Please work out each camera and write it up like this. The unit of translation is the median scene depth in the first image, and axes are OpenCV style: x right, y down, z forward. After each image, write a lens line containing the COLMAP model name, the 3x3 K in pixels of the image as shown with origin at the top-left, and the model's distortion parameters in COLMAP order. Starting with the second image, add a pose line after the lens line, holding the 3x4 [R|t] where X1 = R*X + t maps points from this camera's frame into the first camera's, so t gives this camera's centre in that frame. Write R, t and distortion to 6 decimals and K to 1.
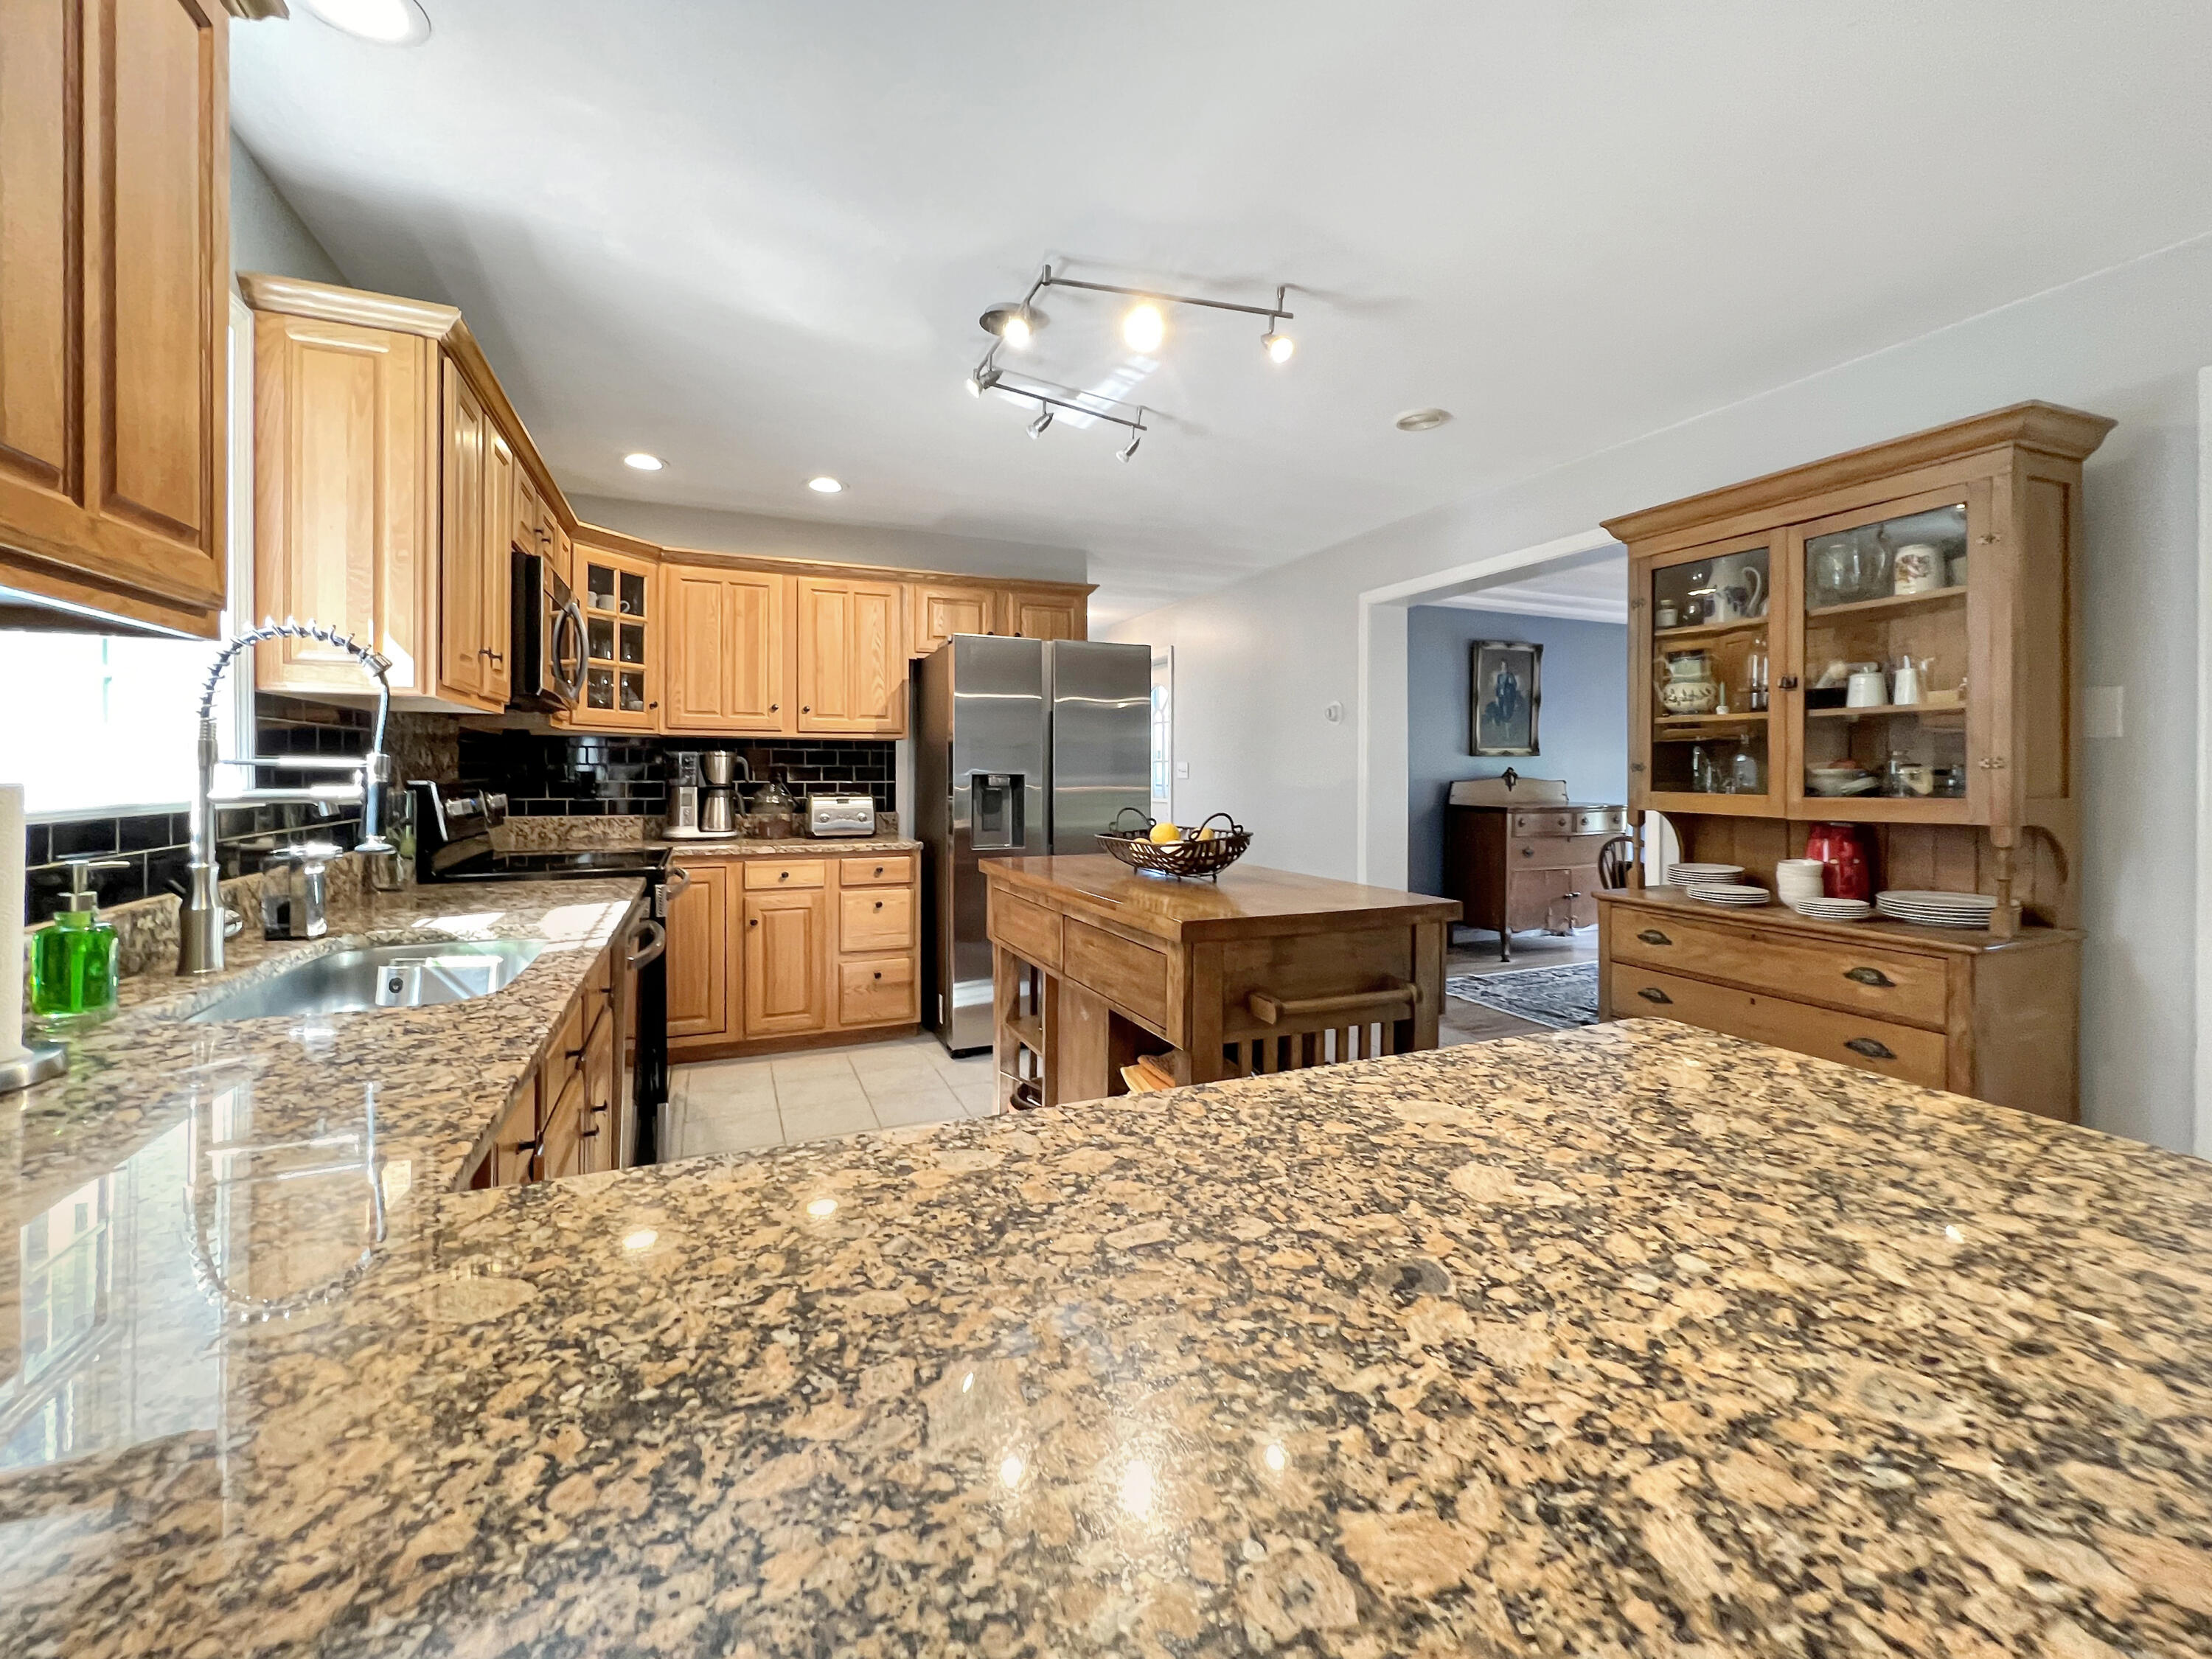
lens RADIAL K [[920.7, 0, 1108.6], [0, 920.7, 816.7], [0, 0, 1]] dist [0.000334, 0.000068]
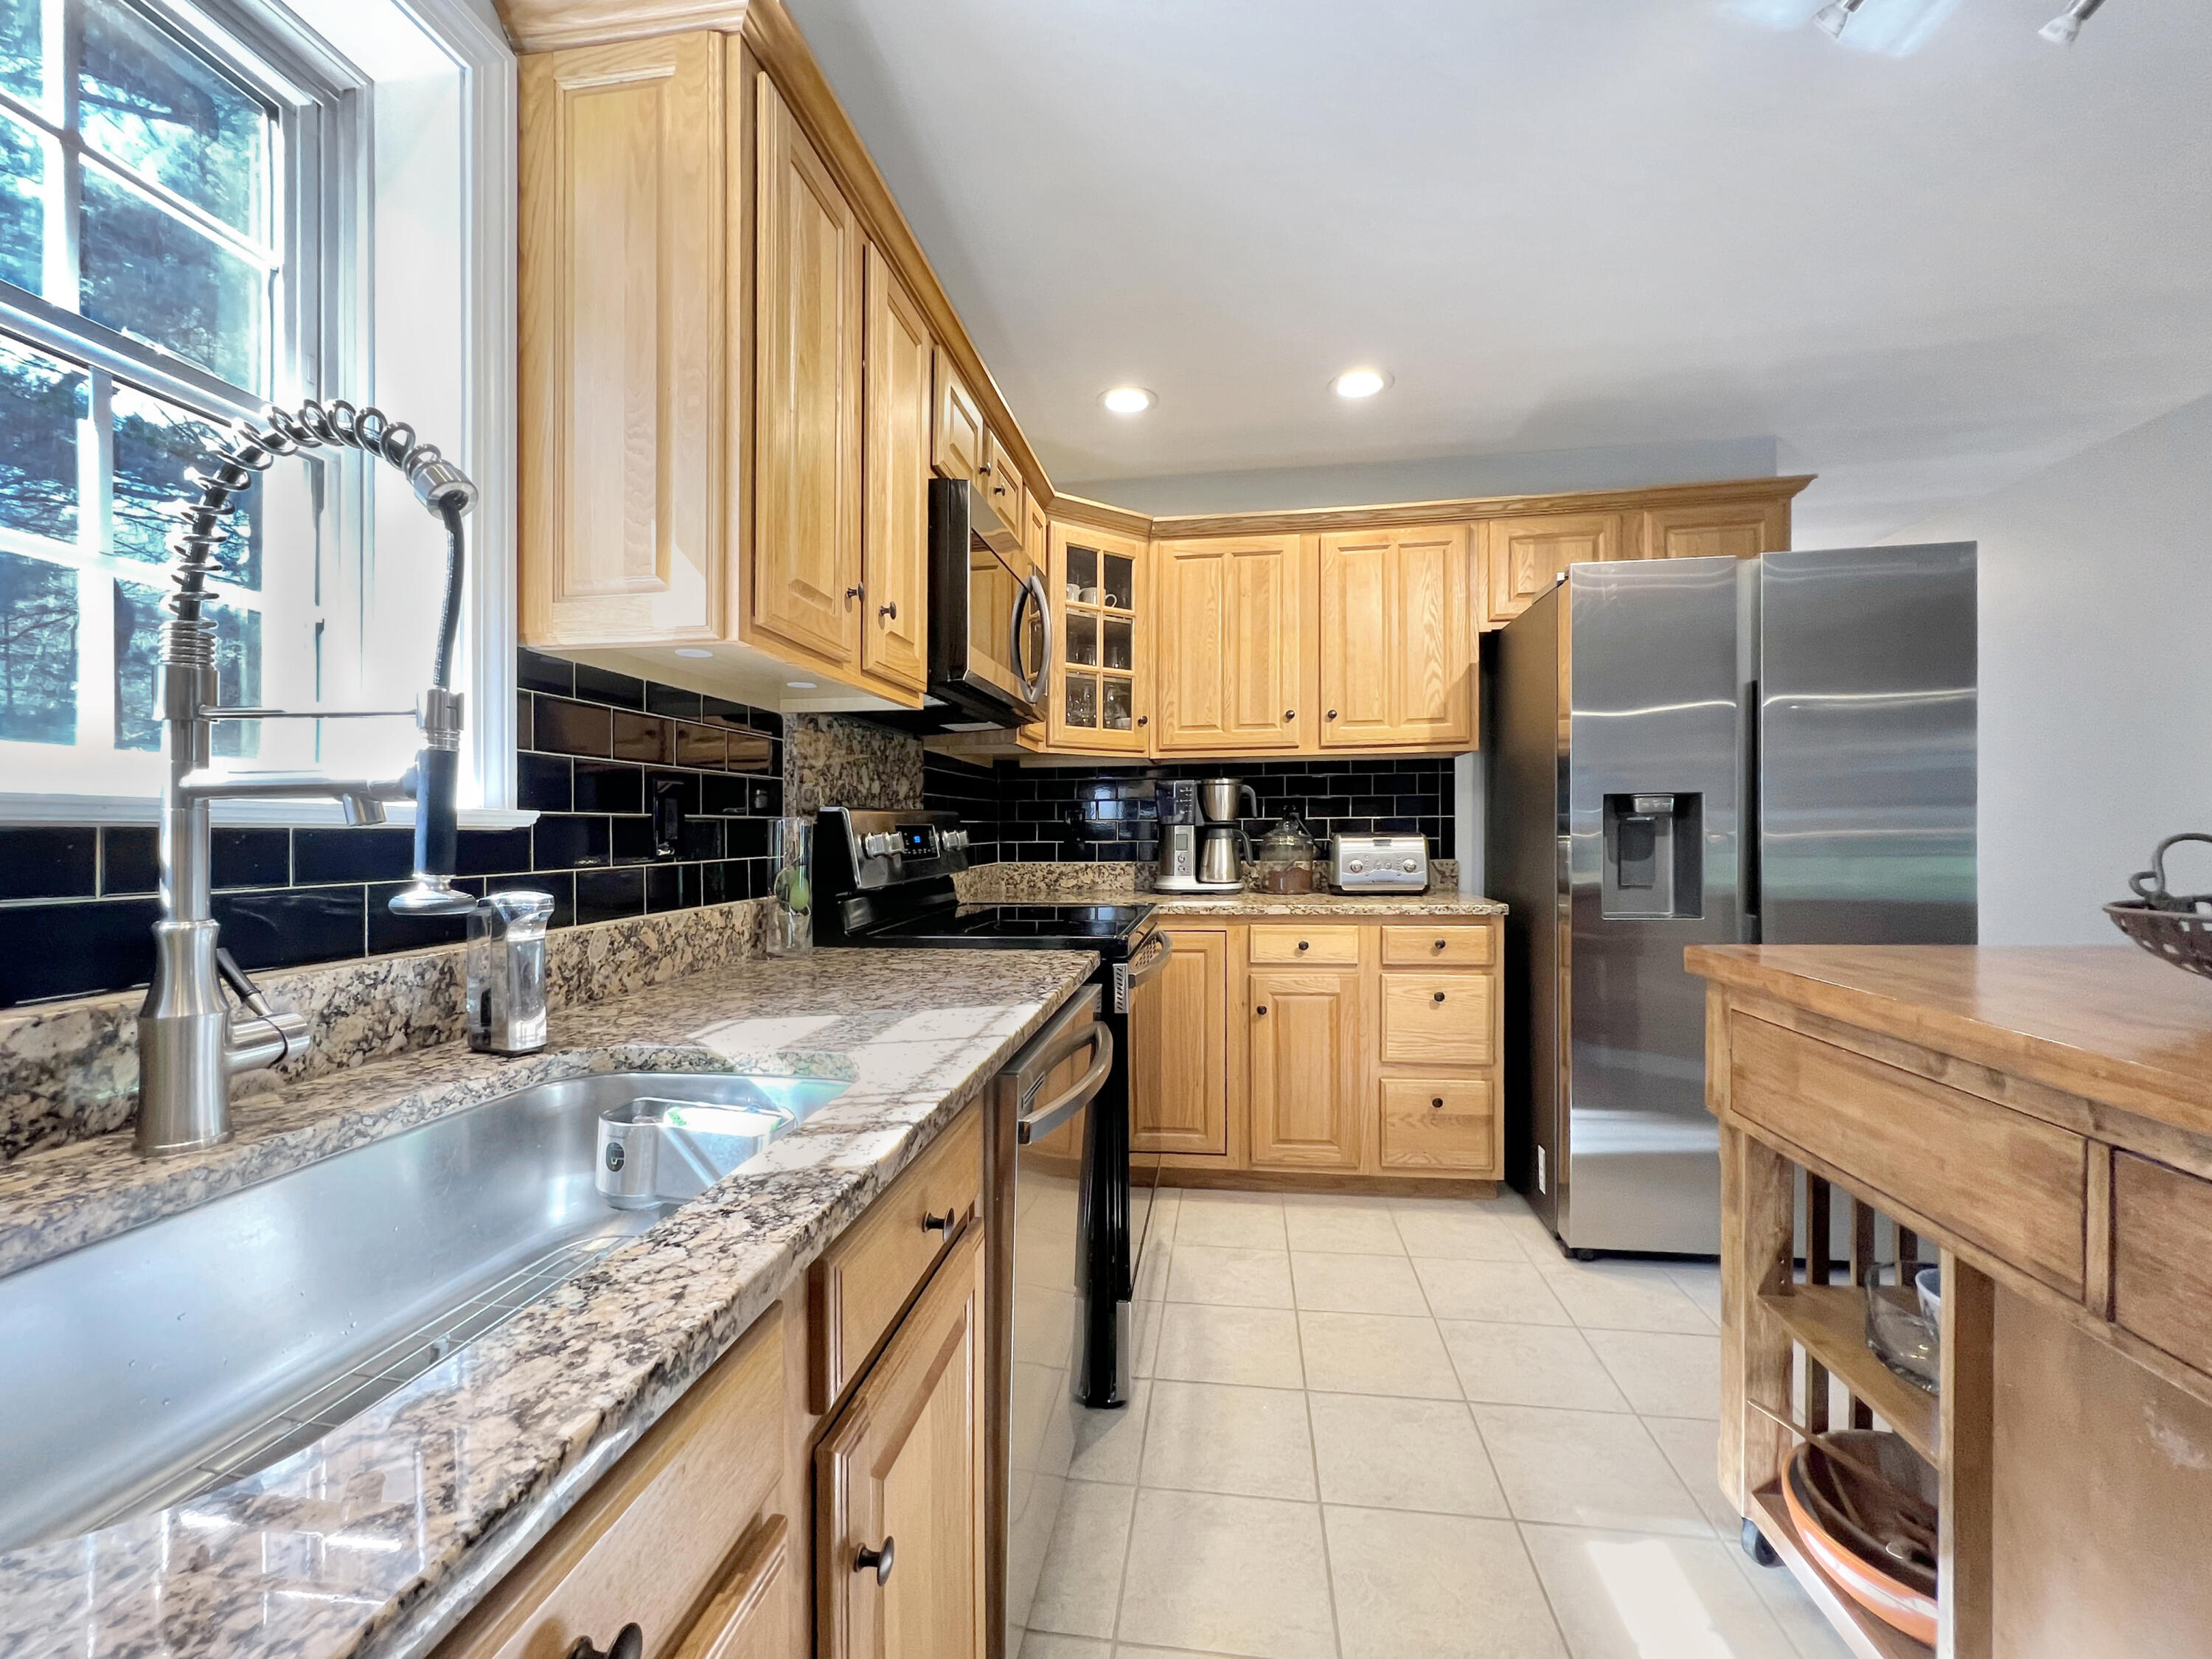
lens RADIAL K [[907.4, 0, 1101.6], [0, 907.4, 827.5], [0, 0, 1]] dist [-0.001911, -0.000157]
pose [[0.852300, -0.016198, -0.522802, -0.113908], [-0.009495, 0.998877, -0.046427, 0.006161], [0.522967, 0.044534, 0.851189, 0.309855]]
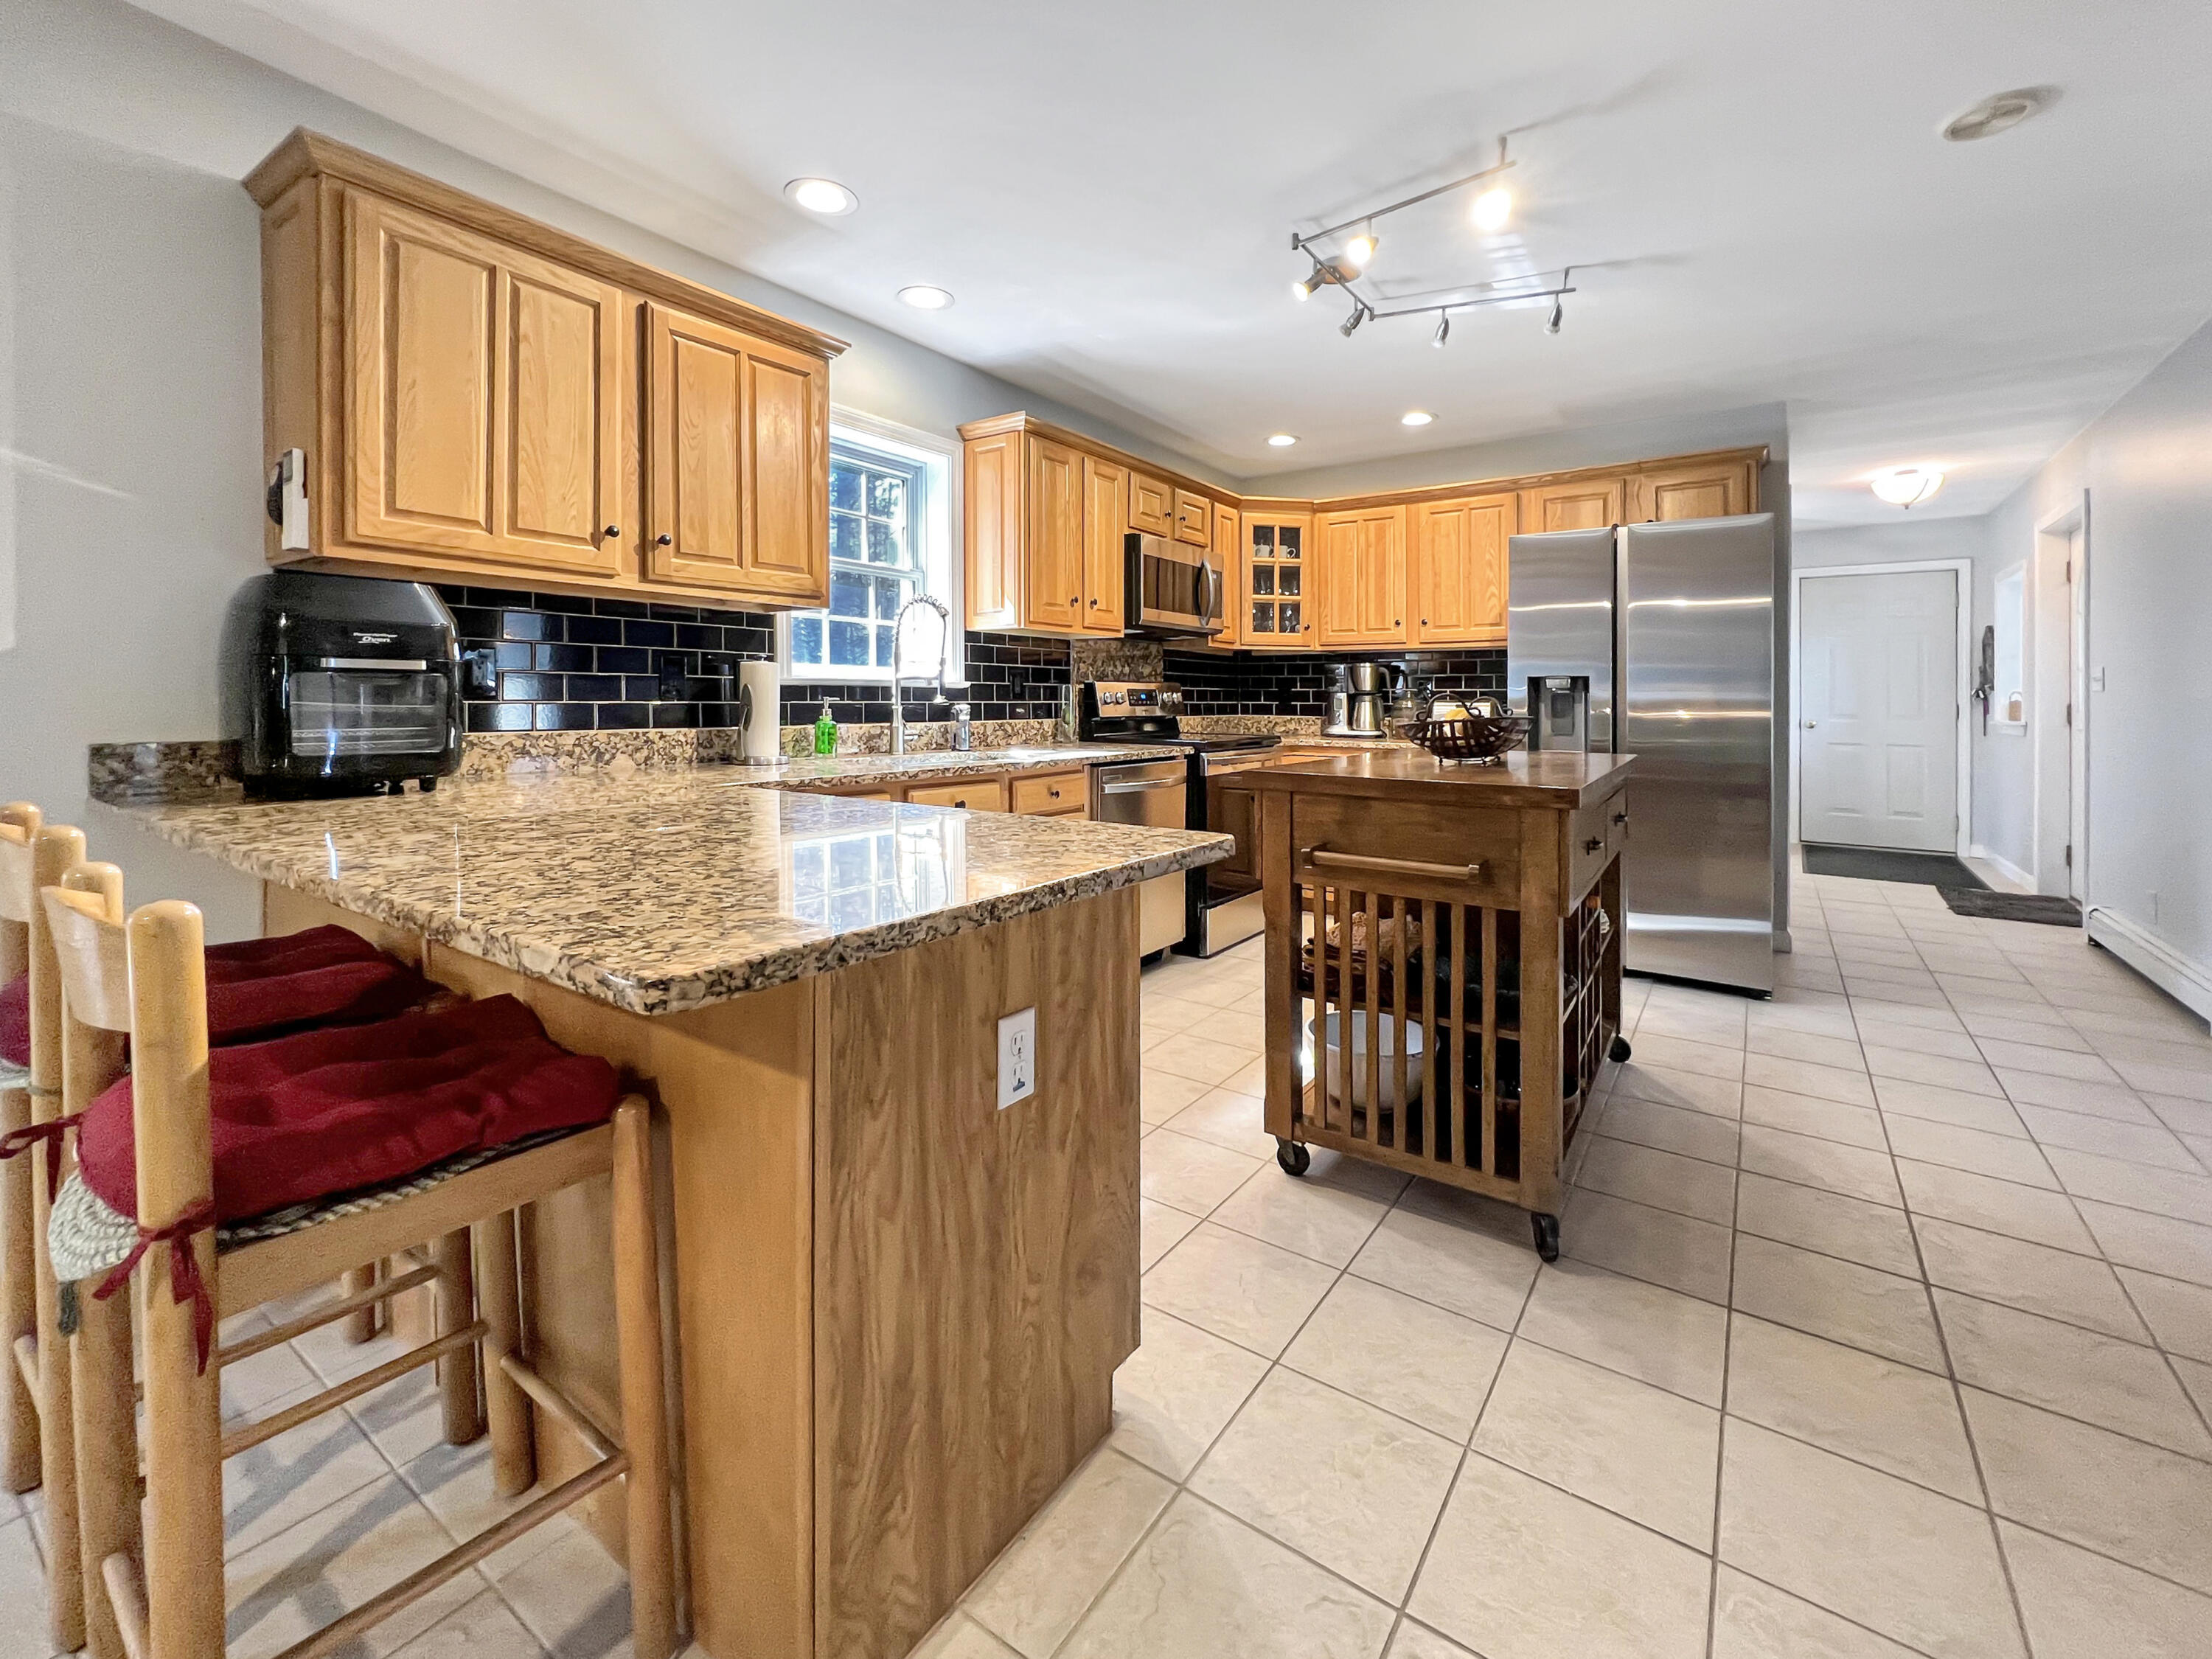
lens RADIAL K [[942.4, 0, 1115.5], [0, 942.4, 767.0], [0, 0, 1]] dist [-0.000494, -0.000166]
pose [[0.521308, 0.062522, -0.851075, 0.466773], [-0.047622, 0.997890, 0.044137, 0.025274], [0.852039, 0.017521, 0.523186, 0.092961]]
